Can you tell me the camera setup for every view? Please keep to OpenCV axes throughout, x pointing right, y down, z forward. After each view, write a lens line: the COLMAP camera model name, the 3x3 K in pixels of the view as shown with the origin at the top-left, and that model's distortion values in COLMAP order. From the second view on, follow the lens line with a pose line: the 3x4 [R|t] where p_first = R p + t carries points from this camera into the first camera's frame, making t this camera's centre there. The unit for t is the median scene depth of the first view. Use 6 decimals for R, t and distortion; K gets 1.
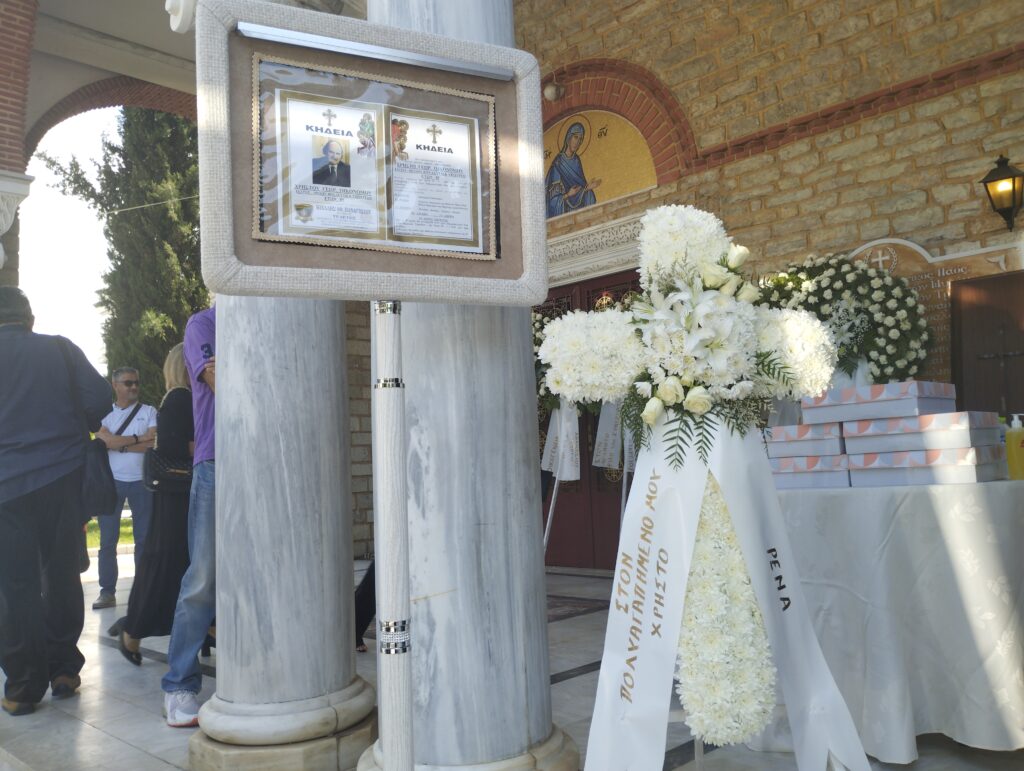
lens RADIAL K [[854.3, 0, 507.5], [0, 854.3, 384.6], [0, 0, 1]] dist [0.047282, -0.055619]
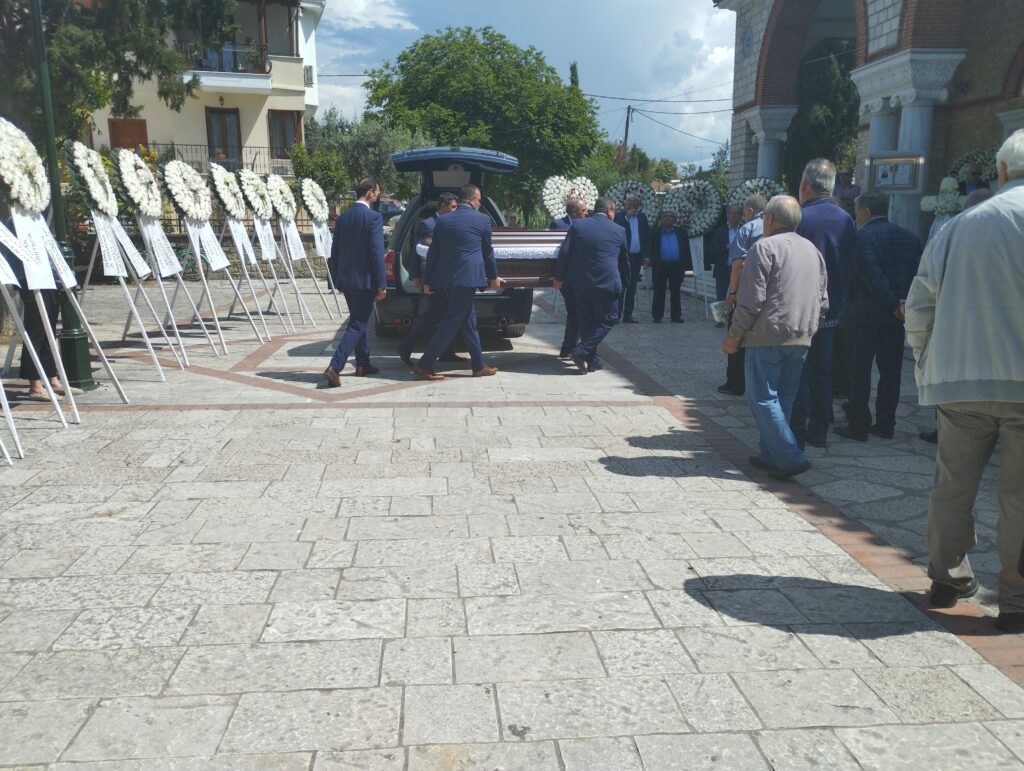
lens RADIAL K [[854.3, 0, 515.5], [0, 854.3, 386.3], [0, 0, 1]] dist [0.047282, -0.055619]
pose [[0.772883, 0.150873, -0.616352, 0.569621], [0.037538, 0.958751, 0.281758, -0.196272], [0.633437, -0.240903, 0.735339, -1.792345]]
